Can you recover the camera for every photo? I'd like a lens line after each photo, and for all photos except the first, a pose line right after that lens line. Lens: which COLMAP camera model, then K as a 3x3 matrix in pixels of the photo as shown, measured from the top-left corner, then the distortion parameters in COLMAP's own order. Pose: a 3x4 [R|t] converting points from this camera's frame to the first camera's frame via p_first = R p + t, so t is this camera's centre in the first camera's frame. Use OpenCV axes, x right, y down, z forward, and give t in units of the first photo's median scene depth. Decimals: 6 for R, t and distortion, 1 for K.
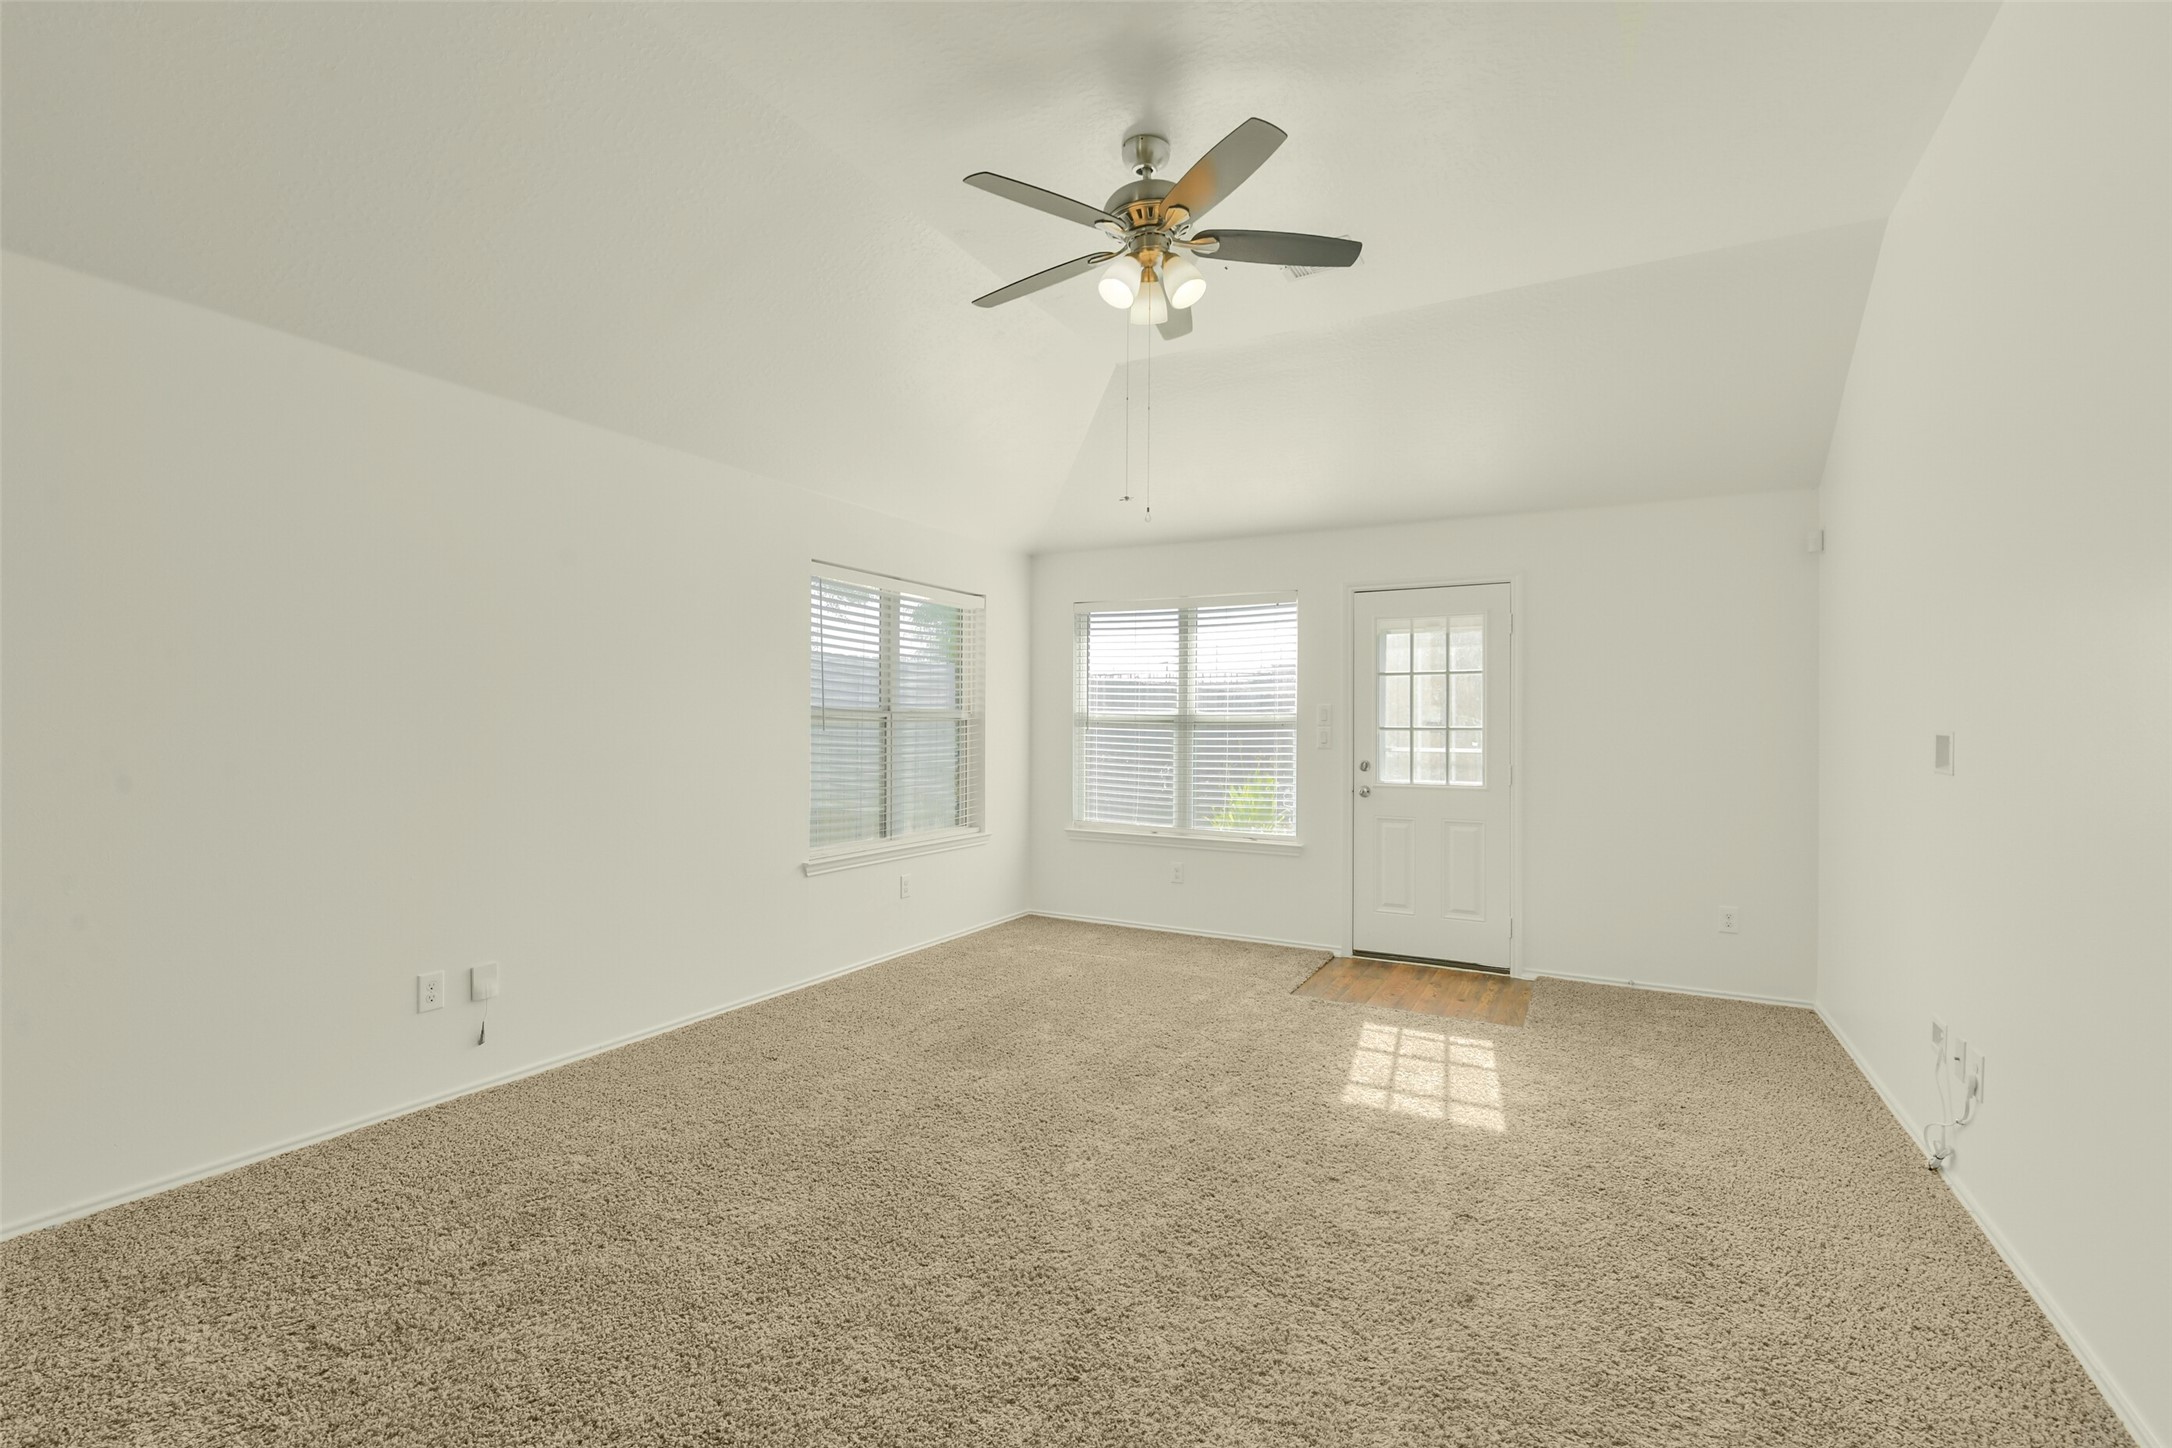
lens RADIAL K [[949.8, 0, 1086.8], [0, 949.8, 729.2], [0, 0, 1]] dist [0.010360, -0.013323]
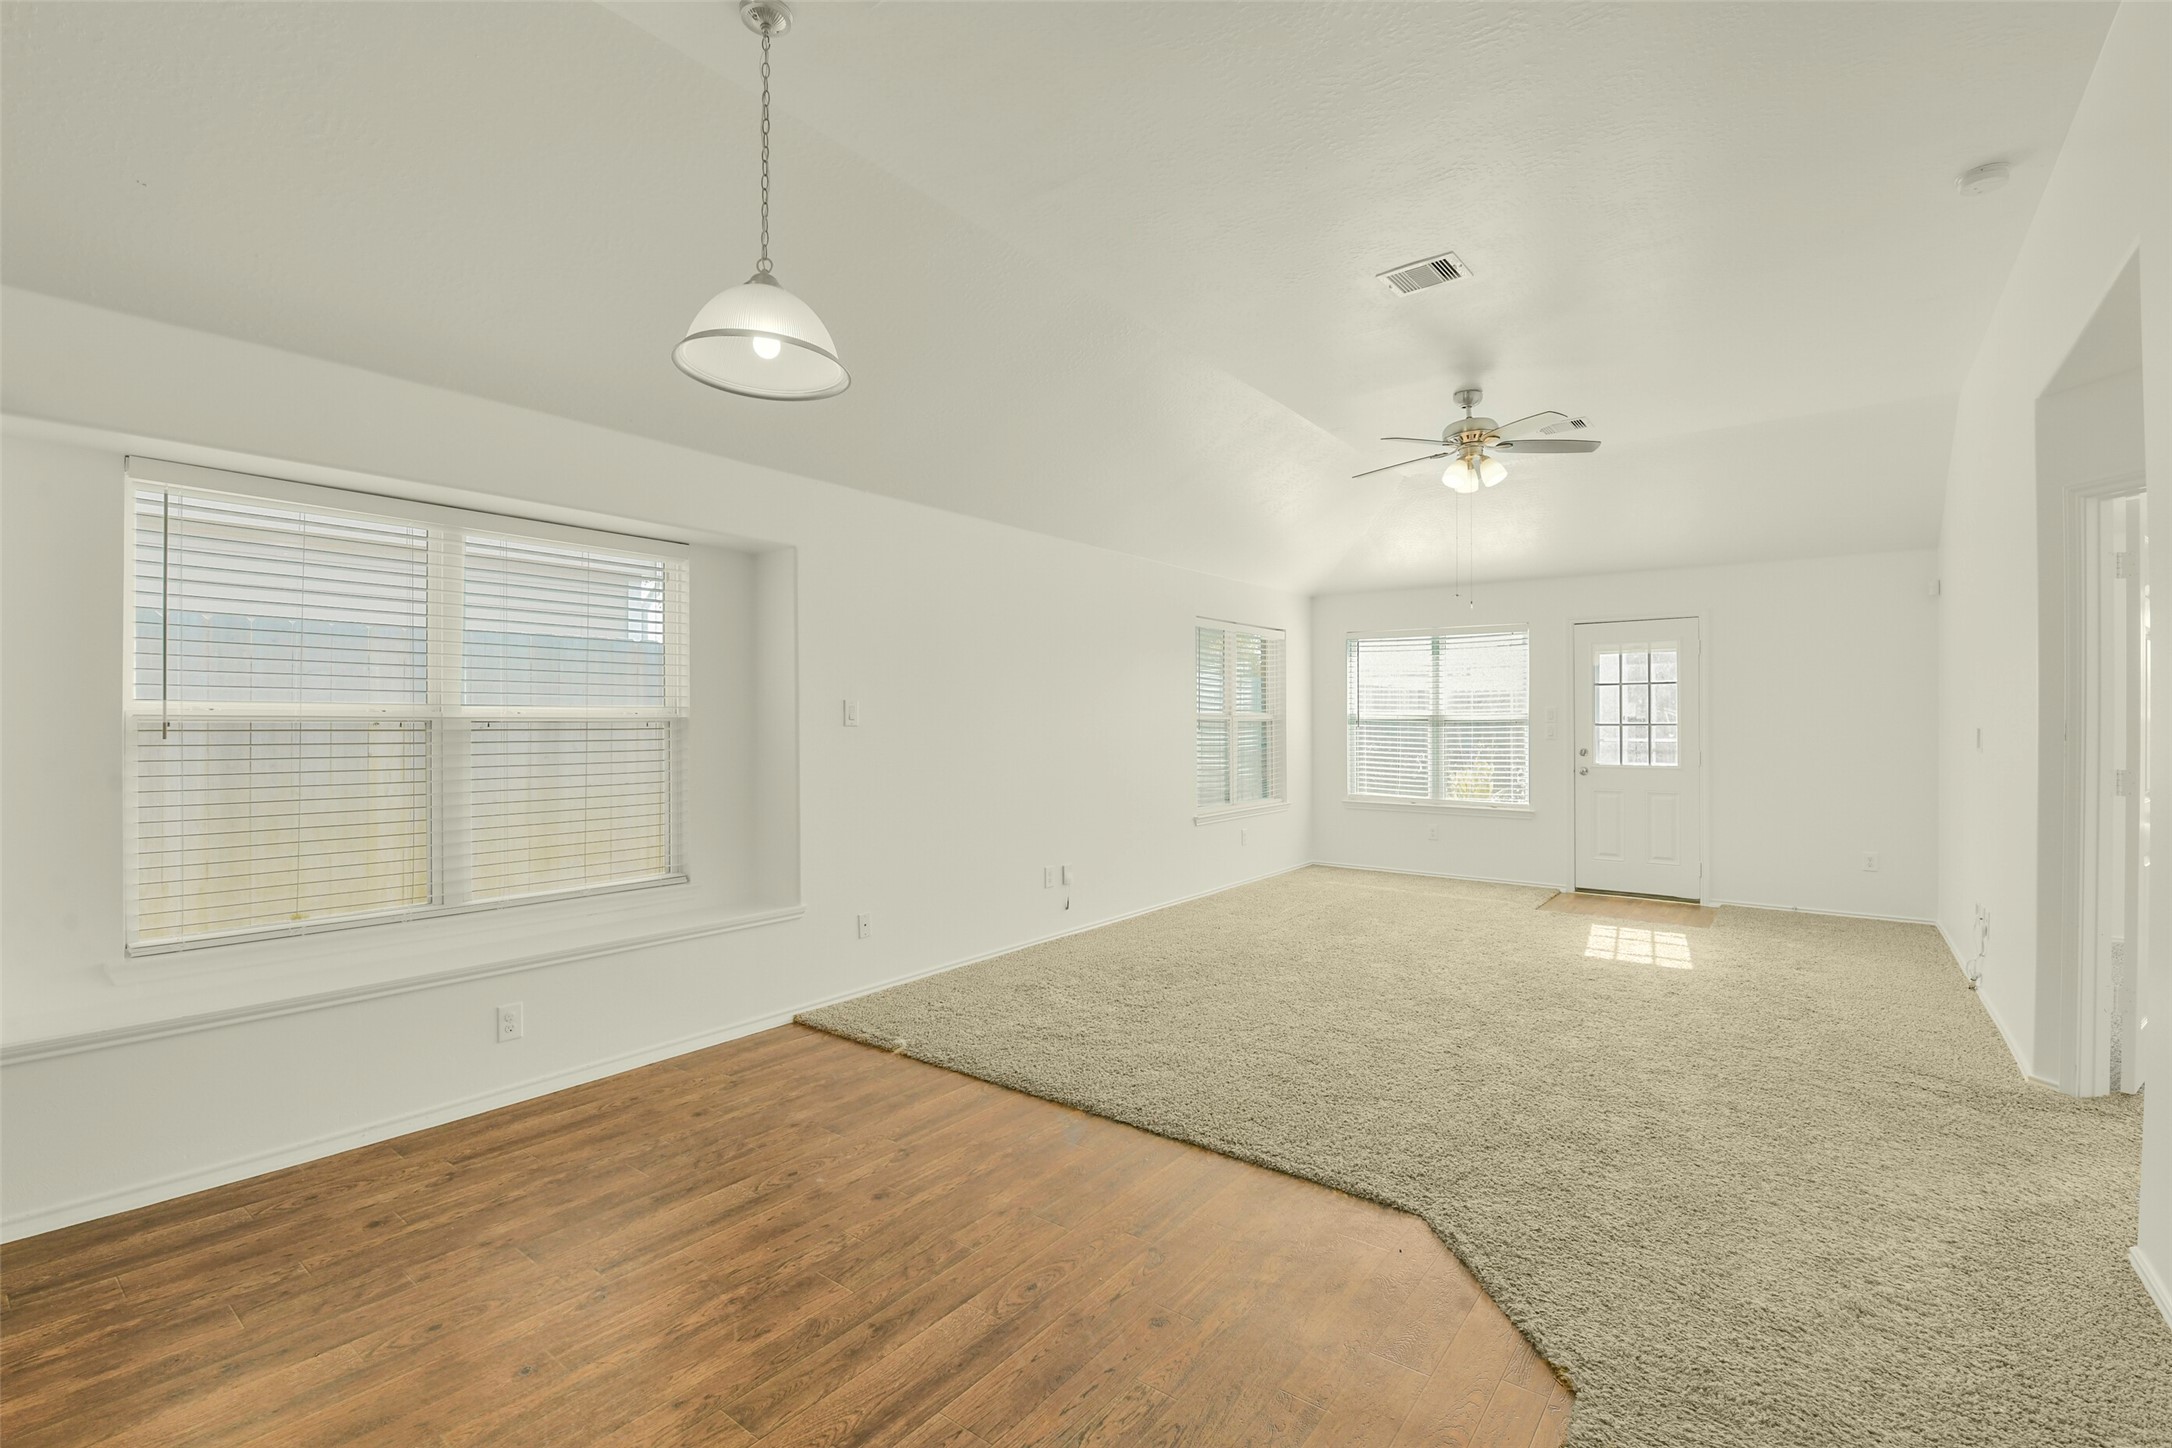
lens RADIAL K [[949.8, 0, 1086.8], [0, 949.8, 729.2], [0, 0, 1]] dist [0.010360, -0.013323]
pose [[0.987693, -0.008427, -0.156178, -0.198418], [0.009630, 0.999929, 0.006947, -0.010493], [0.156109, -0.008365, 0.987704, -0.459030]]
